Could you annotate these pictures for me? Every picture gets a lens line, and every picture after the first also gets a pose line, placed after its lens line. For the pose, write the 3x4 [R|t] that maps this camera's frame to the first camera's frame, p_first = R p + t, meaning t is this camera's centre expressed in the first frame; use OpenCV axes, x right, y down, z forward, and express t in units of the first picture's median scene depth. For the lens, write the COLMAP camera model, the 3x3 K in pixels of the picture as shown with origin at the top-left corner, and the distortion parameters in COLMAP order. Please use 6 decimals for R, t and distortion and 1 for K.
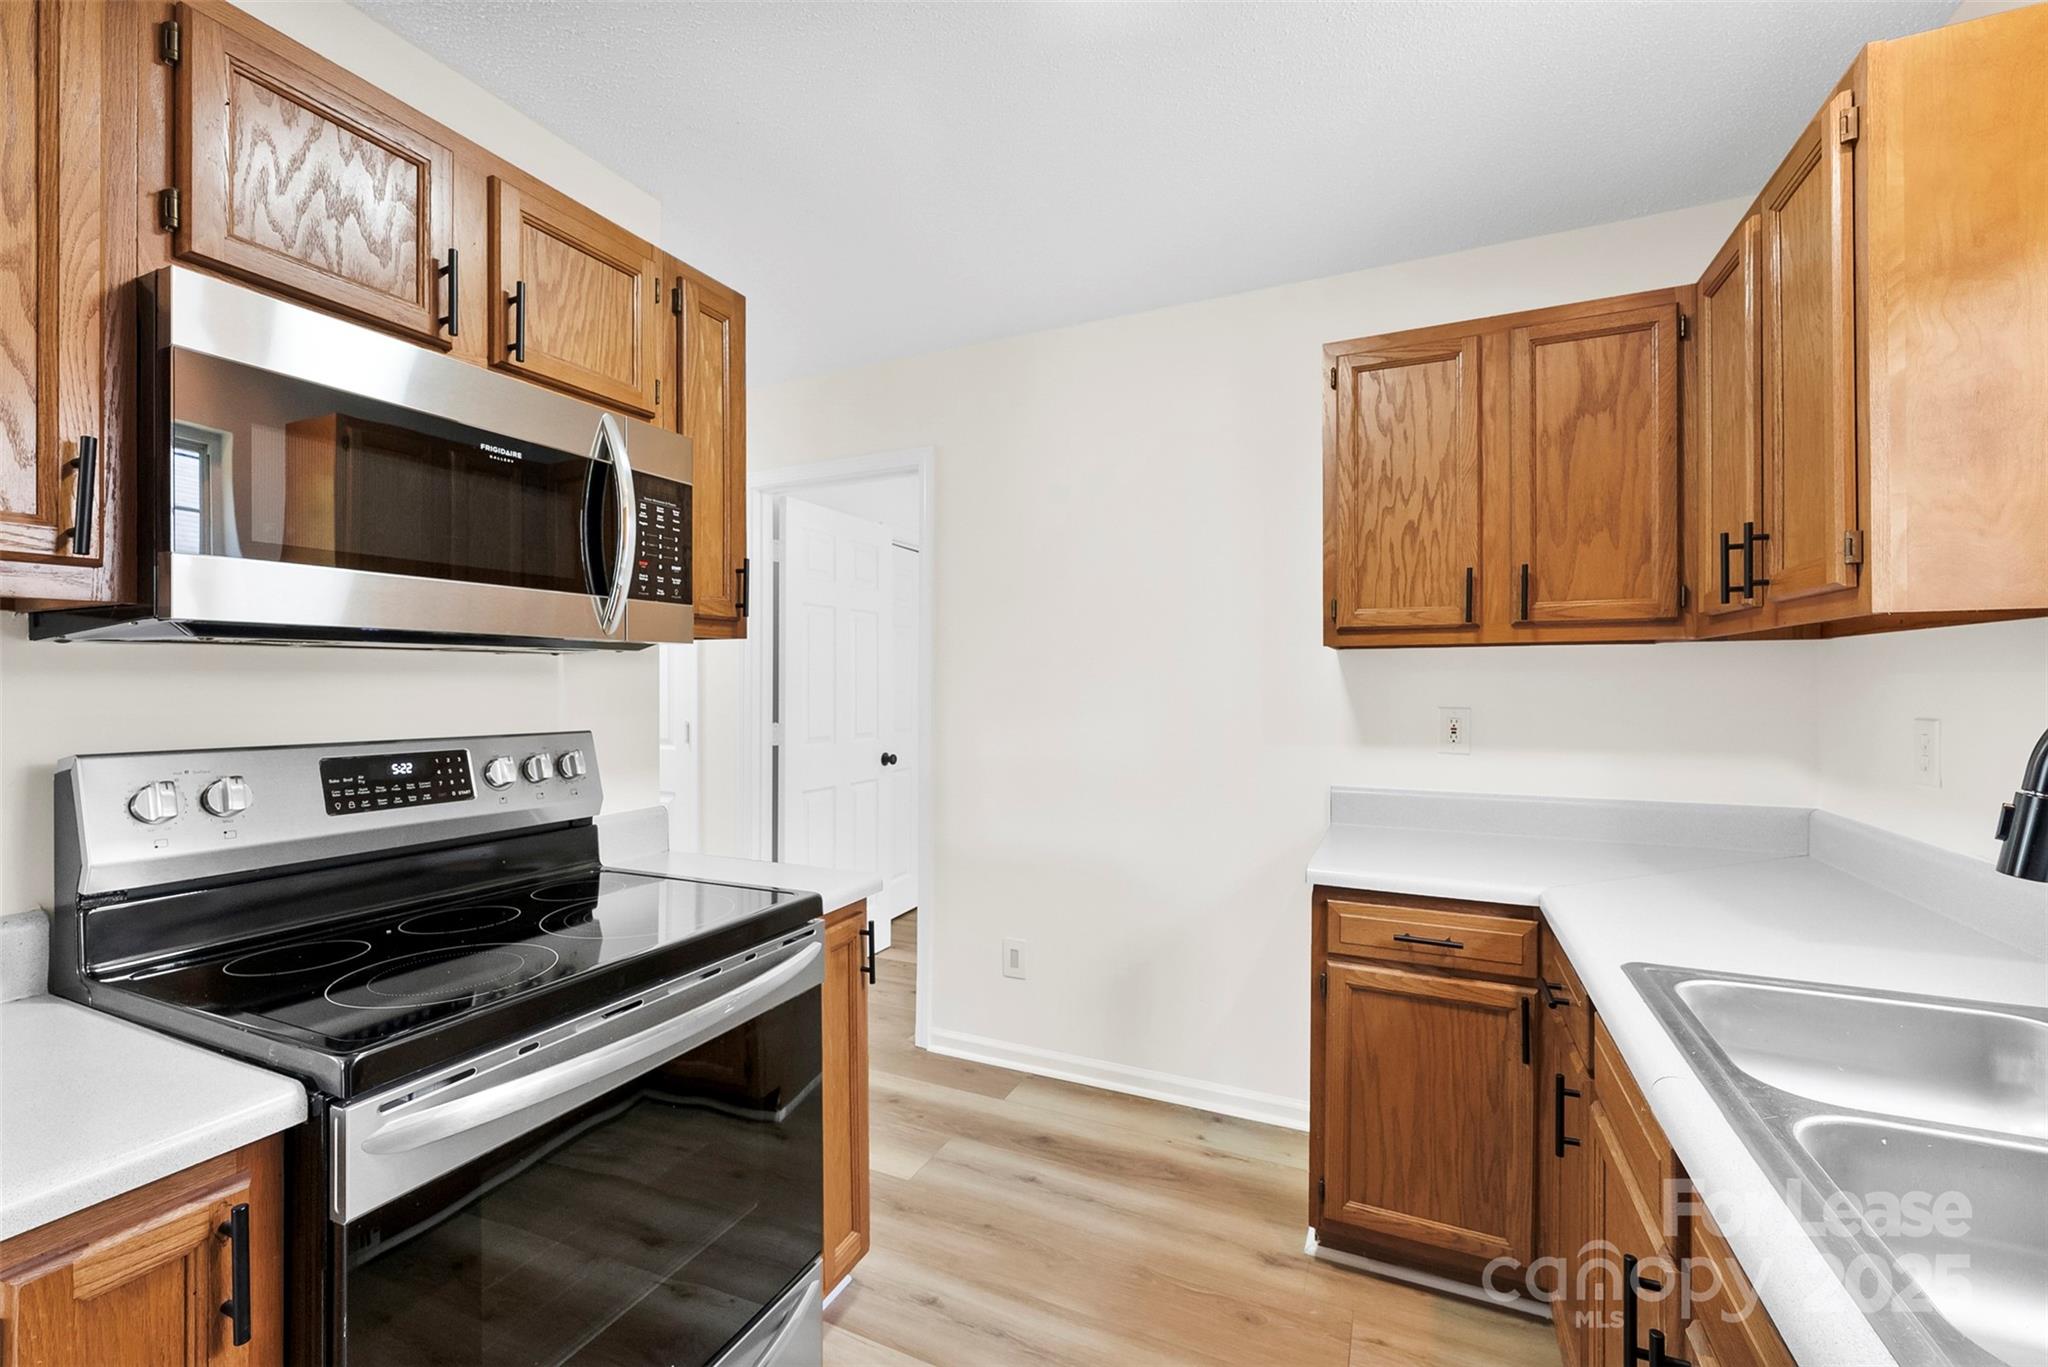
lens RADIAL K [[845.0, 0, 1026.0], [0, 845.0, 676.7], [0, 0, 1]] dist [-0.003831, -0.000063]
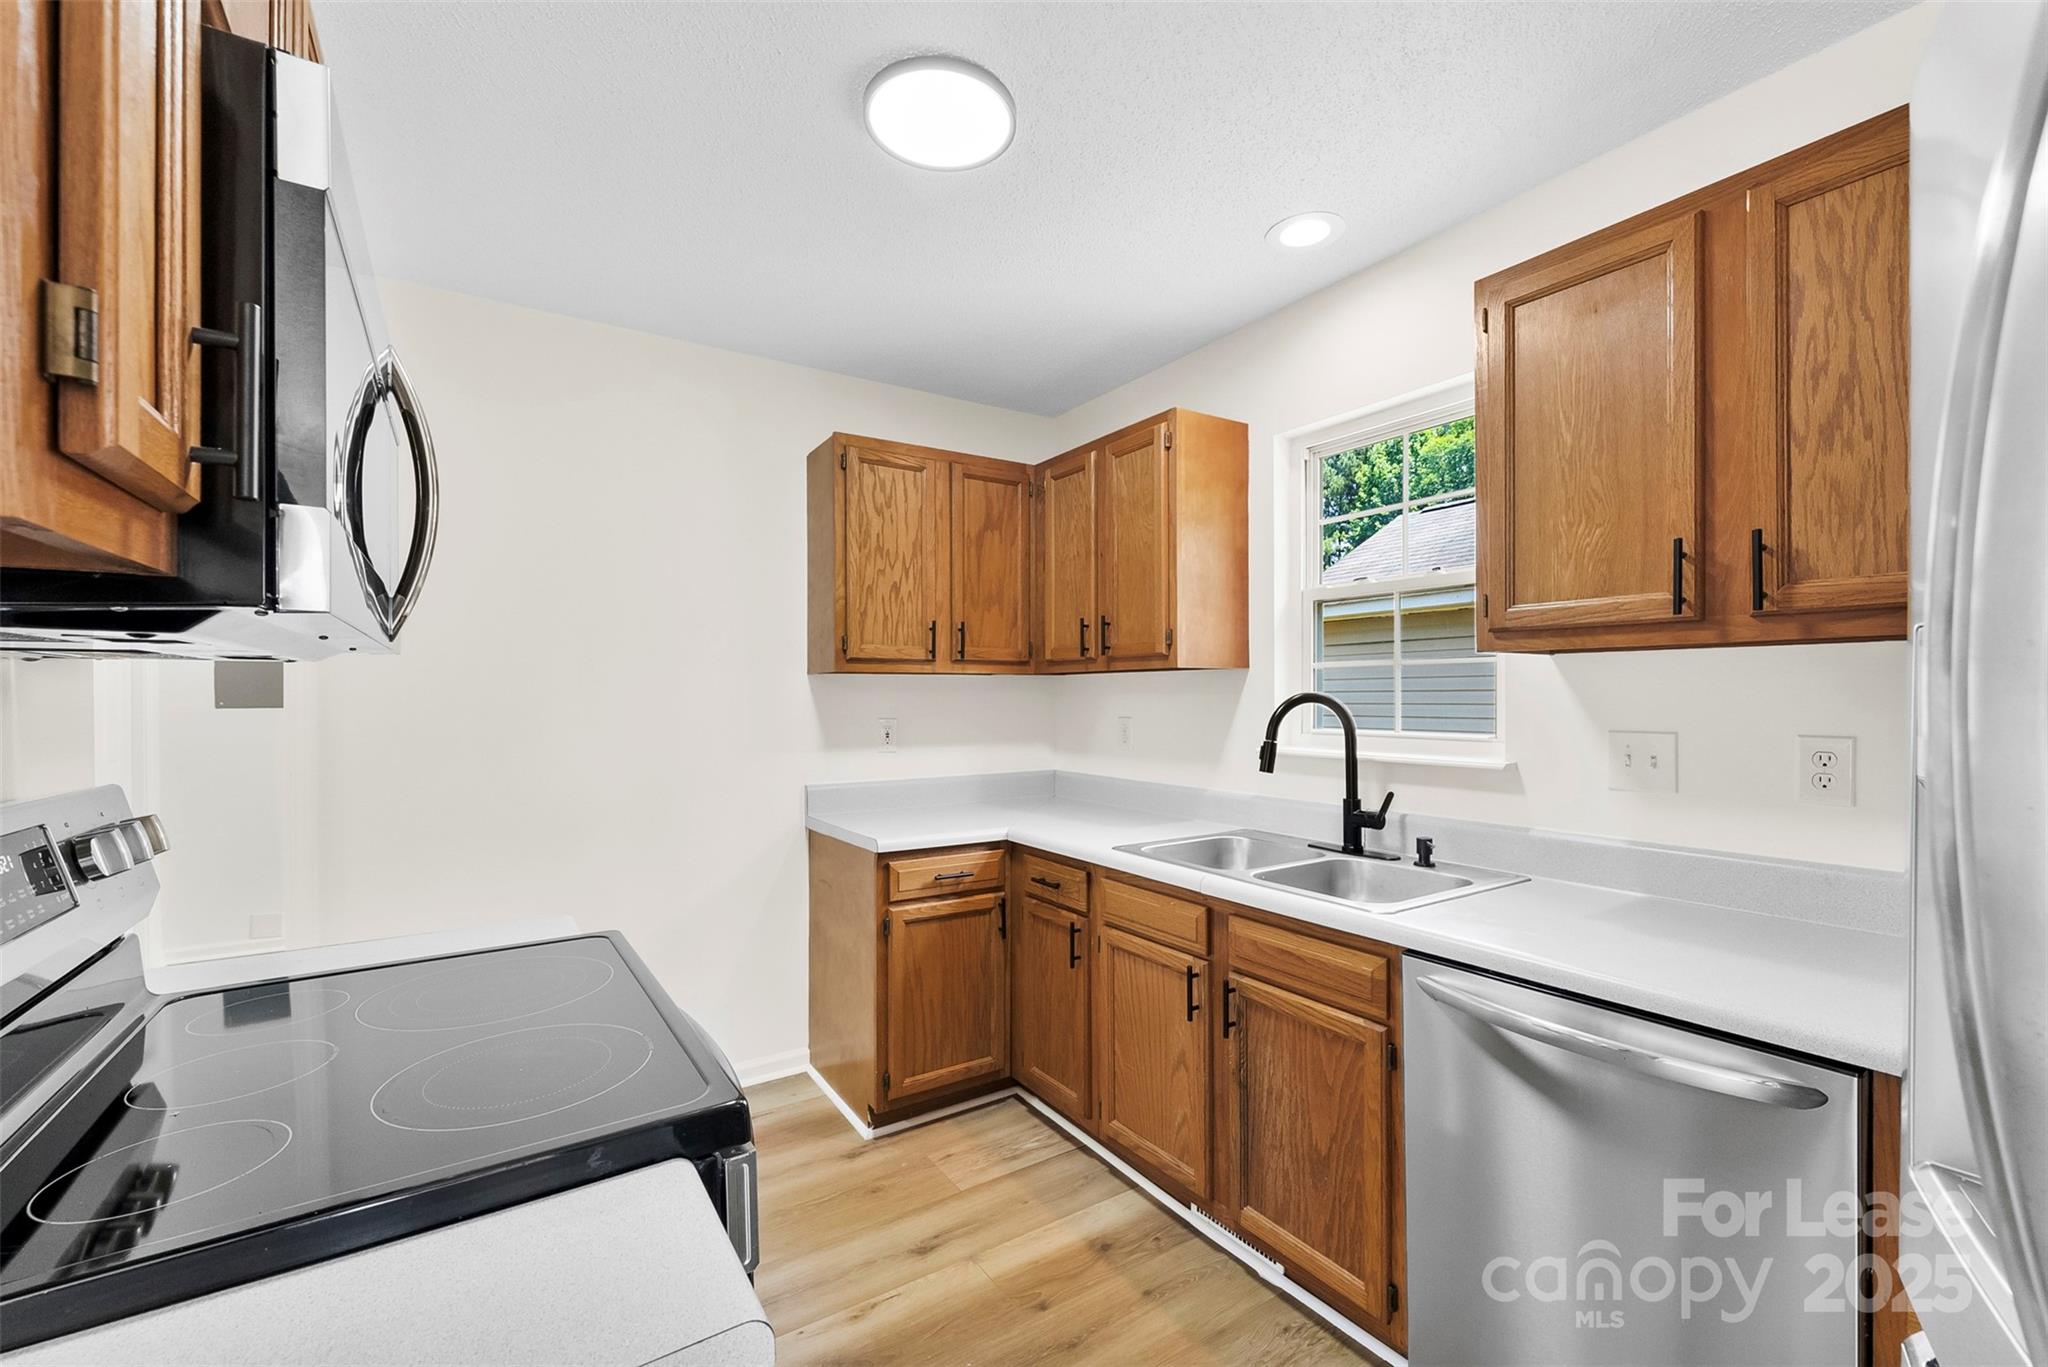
lens RADIAL K [[832.3, 0, 1026.3], [0, 832.3, 695.2], [0, 0, 1]] dist [-0.006773, -0.000264]
pose [[0.536436, 0.000156, 0.843941, -0.639273], [-0.000053, 1.000000, -0.000151, -0.000917], [-0.843941, 0.000037, 0.536436, 0.109290]]
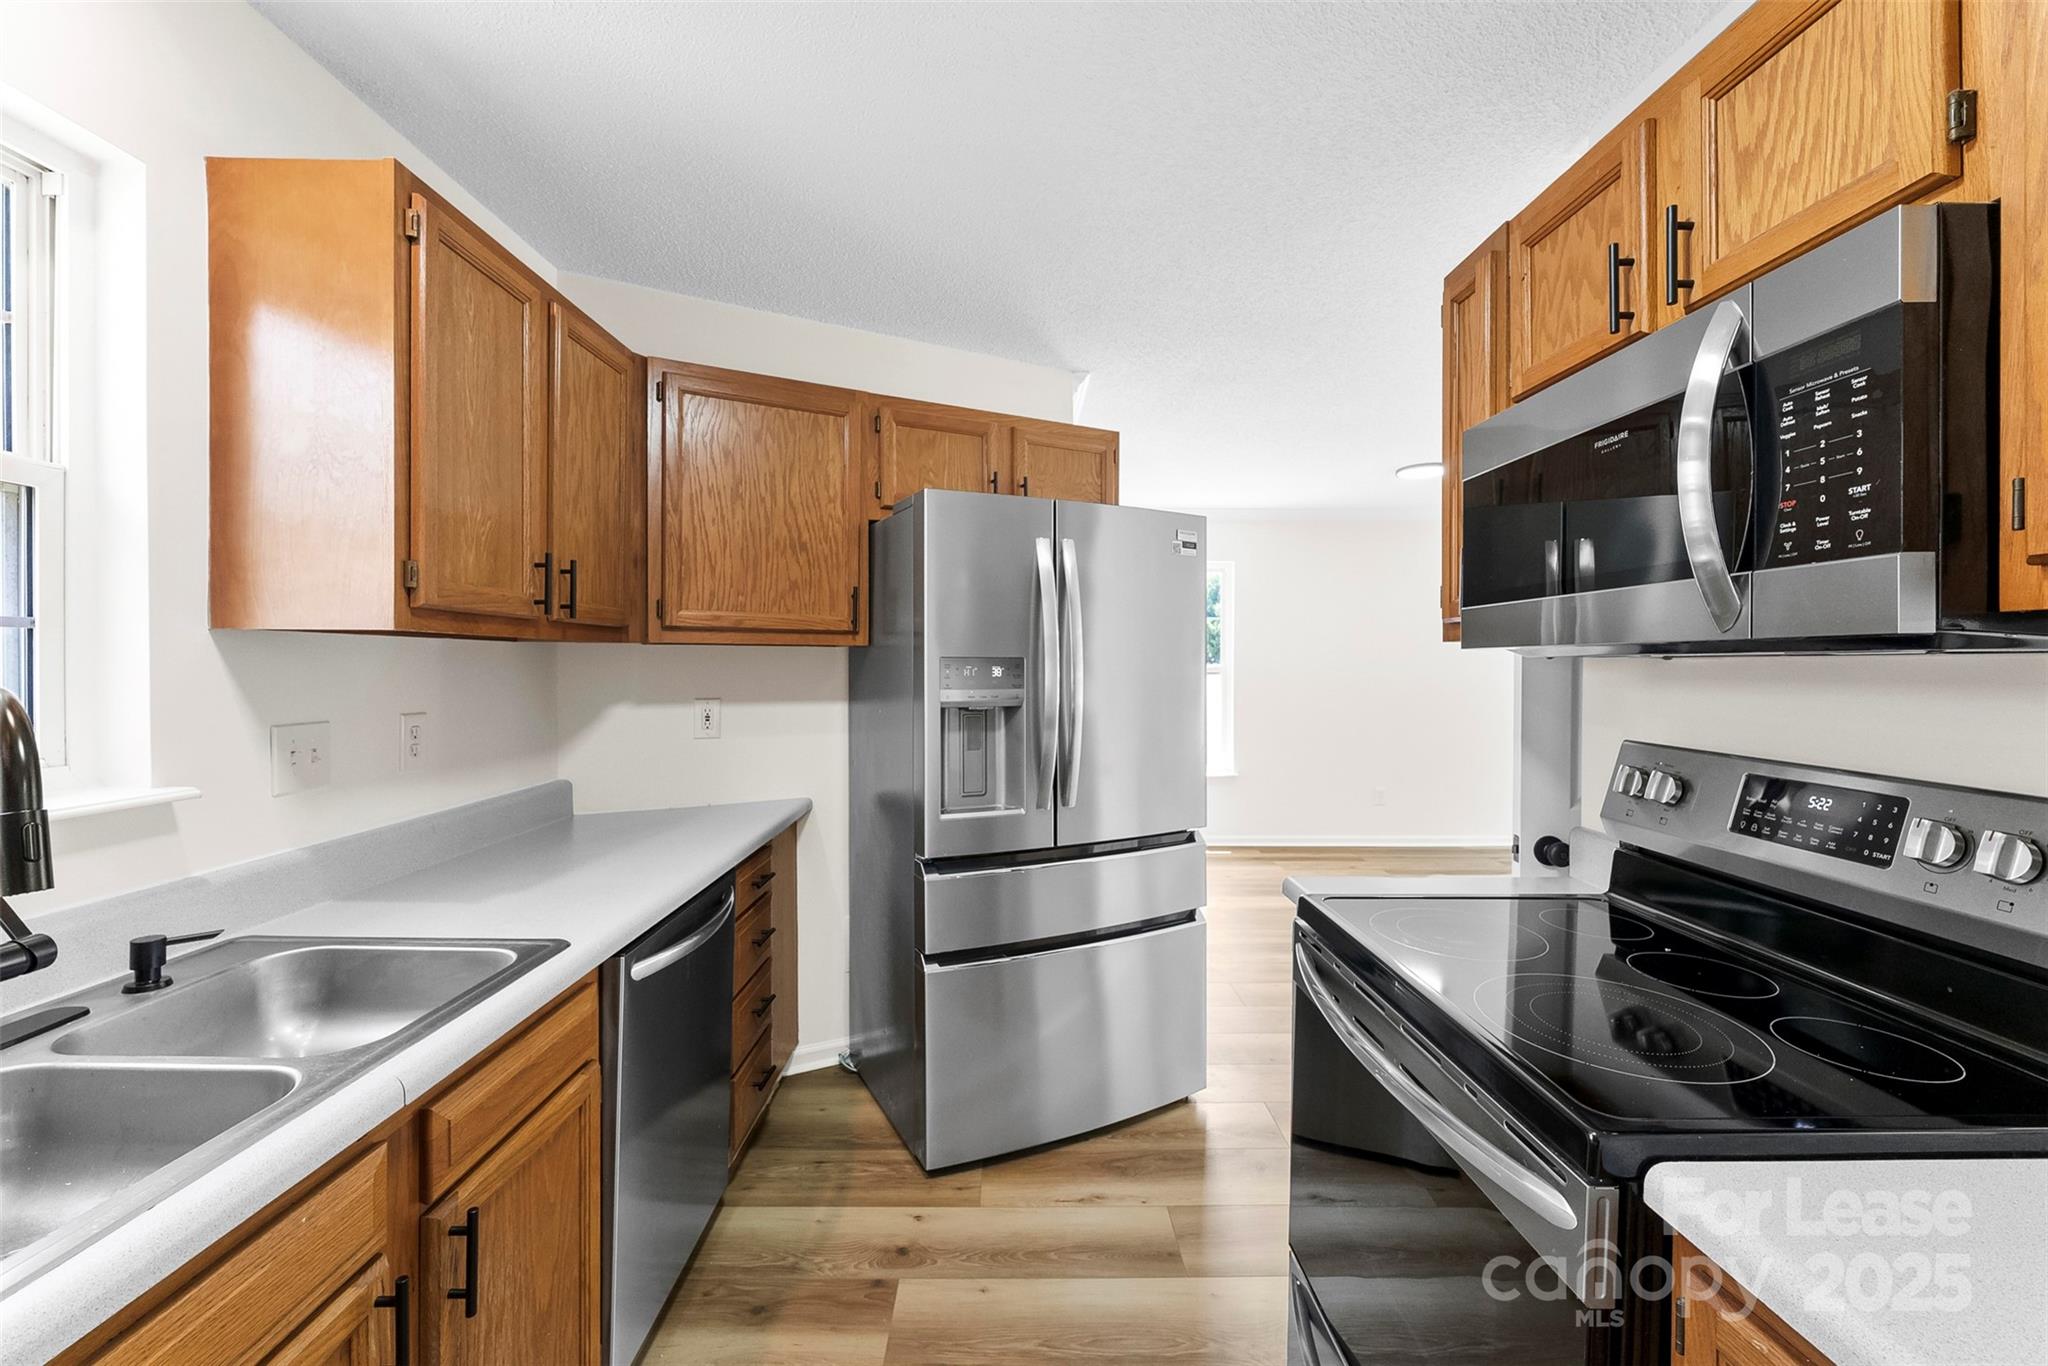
lens RADIAL K [[845.5, 0, 1019.1], [0, 845.5, 667.4], [0, 0, 1]] dist [-0.007321, 0.000150]
pose [[-0.910569, 0.000363, -0.413358, 0.229648], [-0.000405, 0.999998, 0.001770, -0.017869], [0.413358, 0.001779, -0.910567, 1.095219]]
